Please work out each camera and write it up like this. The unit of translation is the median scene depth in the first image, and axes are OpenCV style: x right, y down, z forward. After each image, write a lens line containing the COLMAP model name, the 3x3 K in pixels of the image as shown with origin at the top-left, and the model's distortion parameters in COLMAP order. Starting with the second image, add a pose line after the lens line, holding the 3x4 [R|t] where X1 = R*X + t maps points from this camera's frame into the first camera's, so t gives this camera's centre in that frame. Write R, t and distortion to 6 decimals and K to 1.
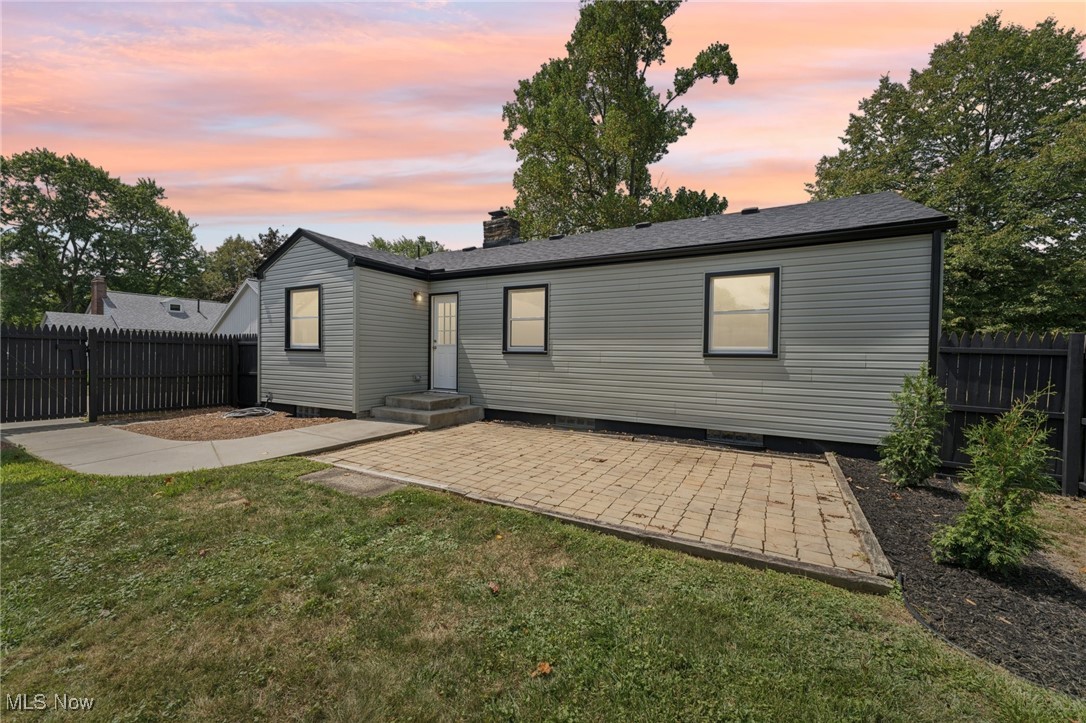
lens RADIAL K [[433.4, 0, 537.3], [0, 433.4, 359.9], [0, 0, 1]] dist [0.000416, 0.000143]
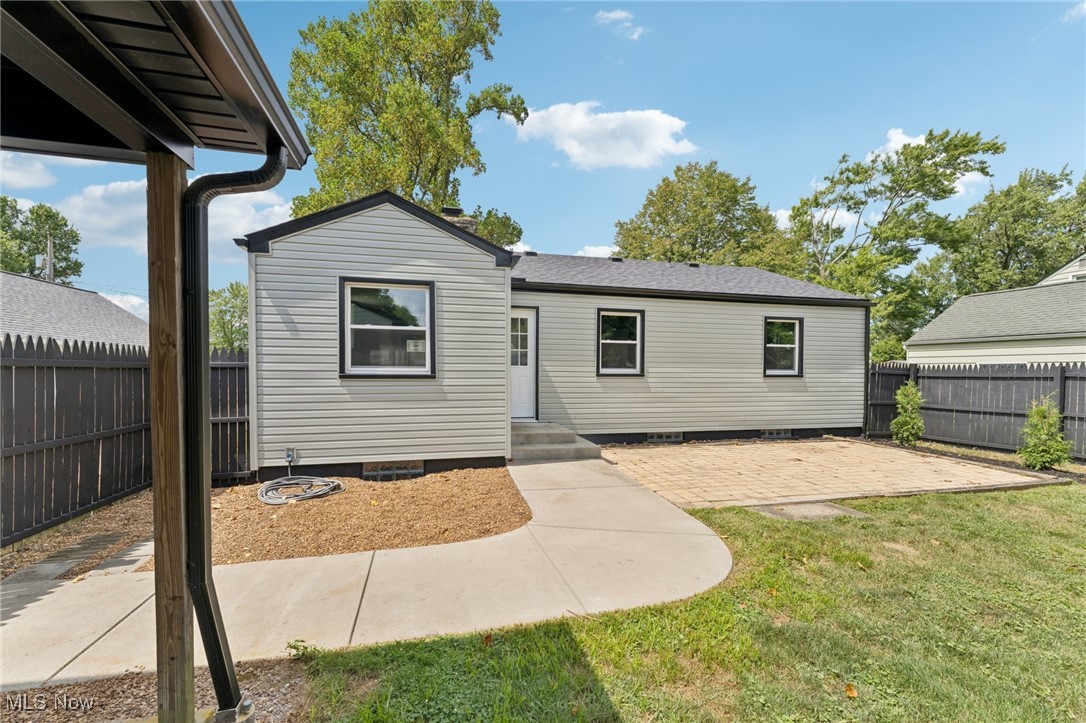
lens RADIAL K [[445.3, 0, 537.5], [0, 445.3, 372.2], [0, 0, 1]] dist [0.000294, 0.000048]
pose [[0.729434, -0.013662, 0.683915, -0.861487], [0.012244, 0.999901, 0.006915, -0.032265], [-0.683942, 0.003330, 0.729529, 0.361970]]
